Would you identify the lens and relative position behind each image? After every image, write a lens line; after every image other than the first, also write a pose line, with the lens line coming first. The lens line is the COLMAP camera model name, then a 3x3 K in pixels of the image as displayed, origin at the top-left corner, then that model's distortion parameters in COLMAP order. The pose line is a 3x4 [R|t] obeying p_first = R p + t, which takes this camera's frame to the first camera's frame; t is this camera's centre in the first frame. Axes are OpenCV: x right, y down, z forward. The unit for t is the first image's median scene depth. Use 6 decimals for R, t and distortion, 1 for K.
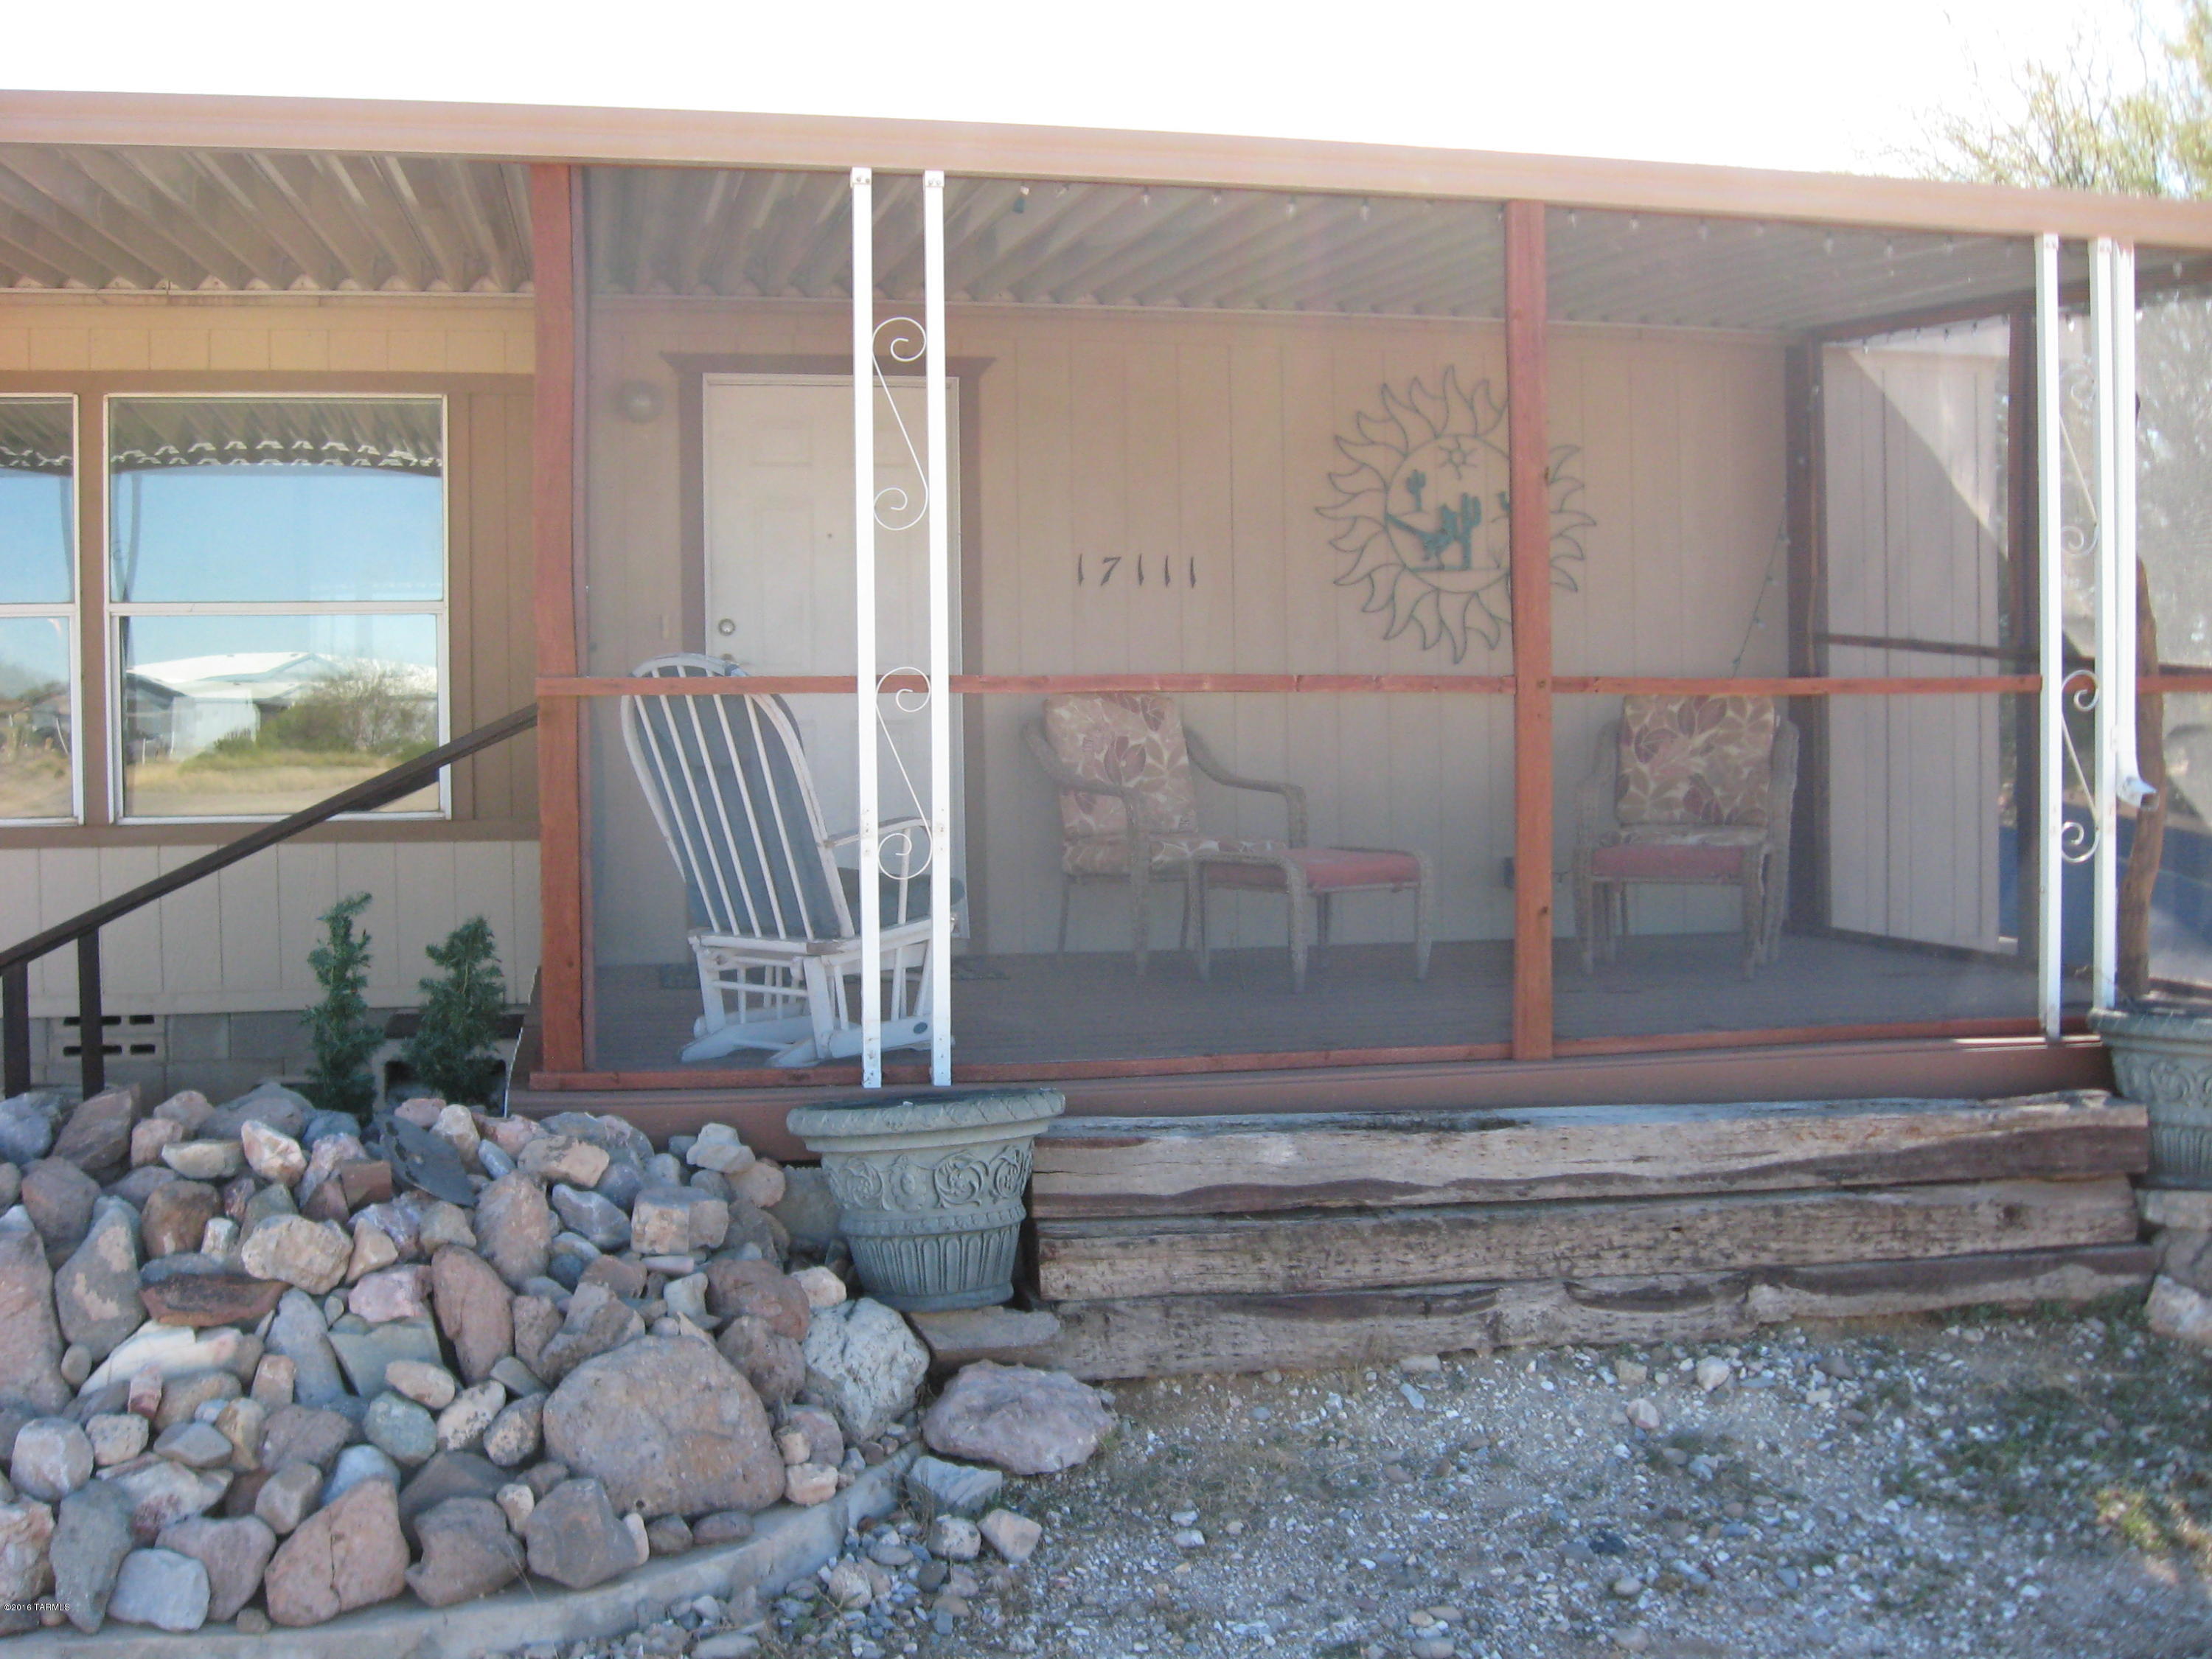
lens RADIAL K [[2262.3, 0, 1107.8], [0, 2262.3, 779.9], [0, 0, 1]] dist [-0.102052, -0.013033]
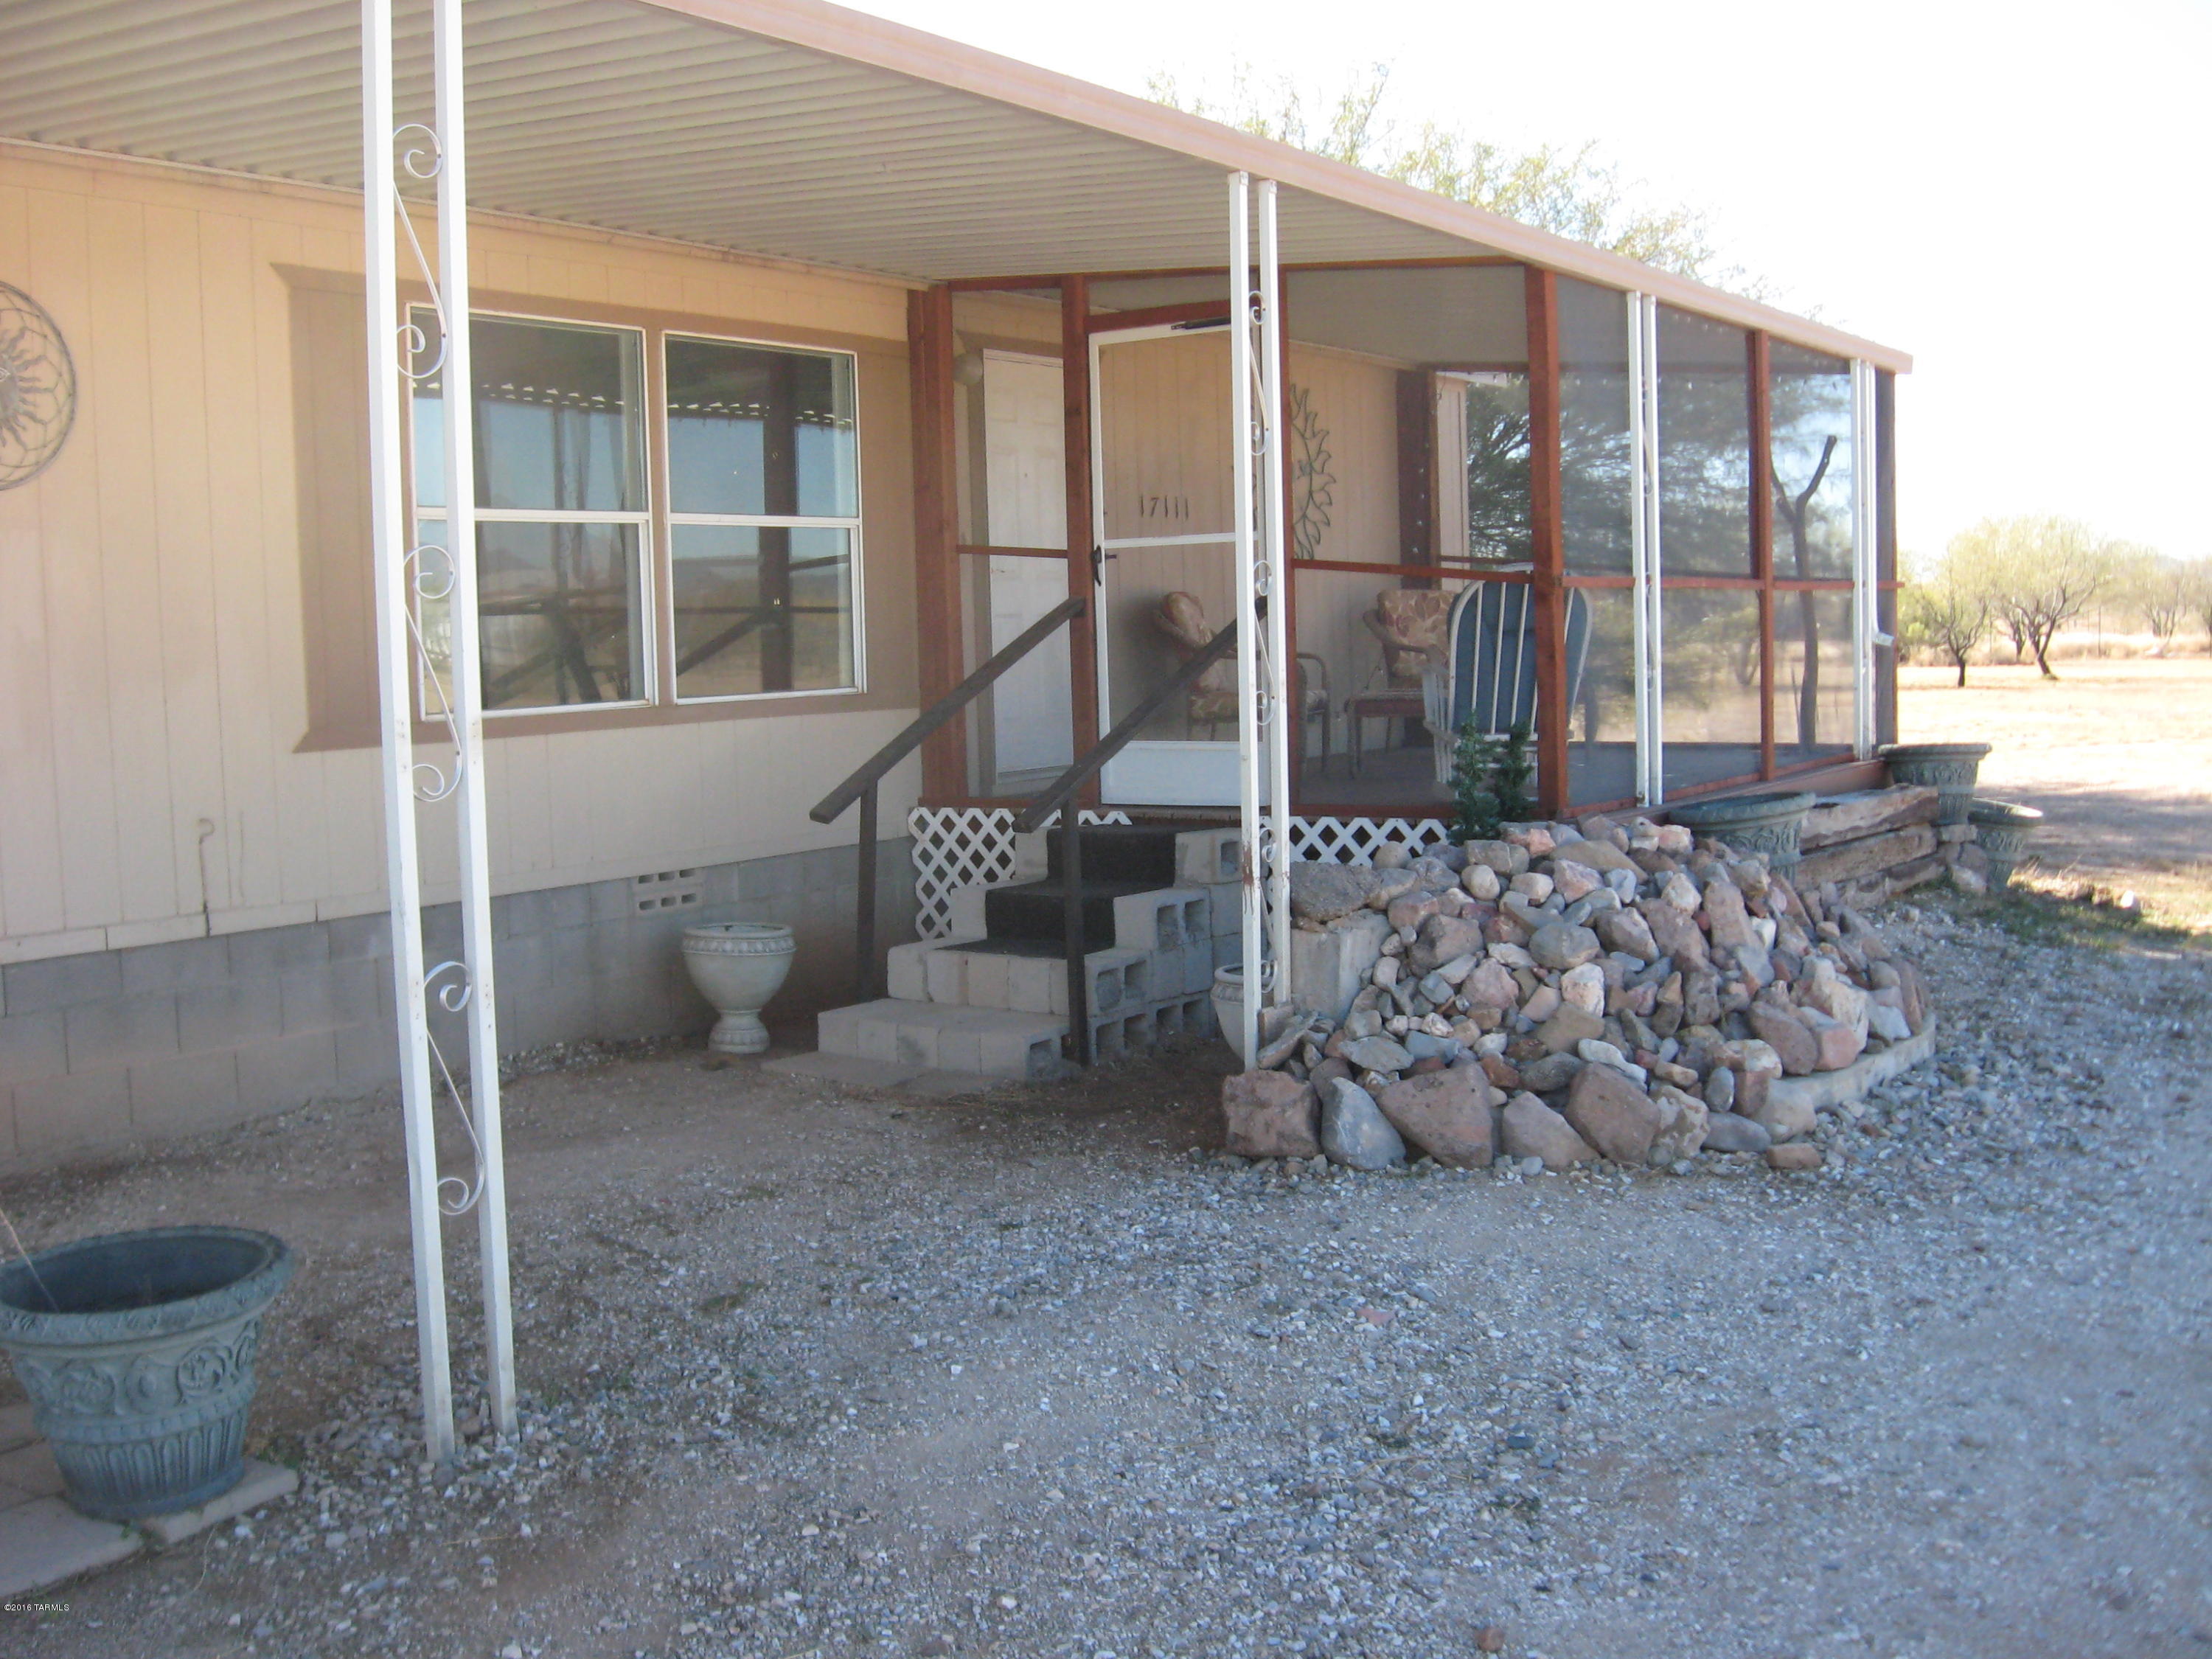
lens RADIAL K [[2262.3, 0, 1107.8], [0, 2262.3, 779.9], [0, 0, 1]] dist [-0.102052, -0.013033]
pose [[0.727716, -0.057017, 0.683504, -1.081401], [0.028405, 0.998189, 0.053025, 0.002696], [-0.685290, -0.019173, 0.728018, -0.013630]]
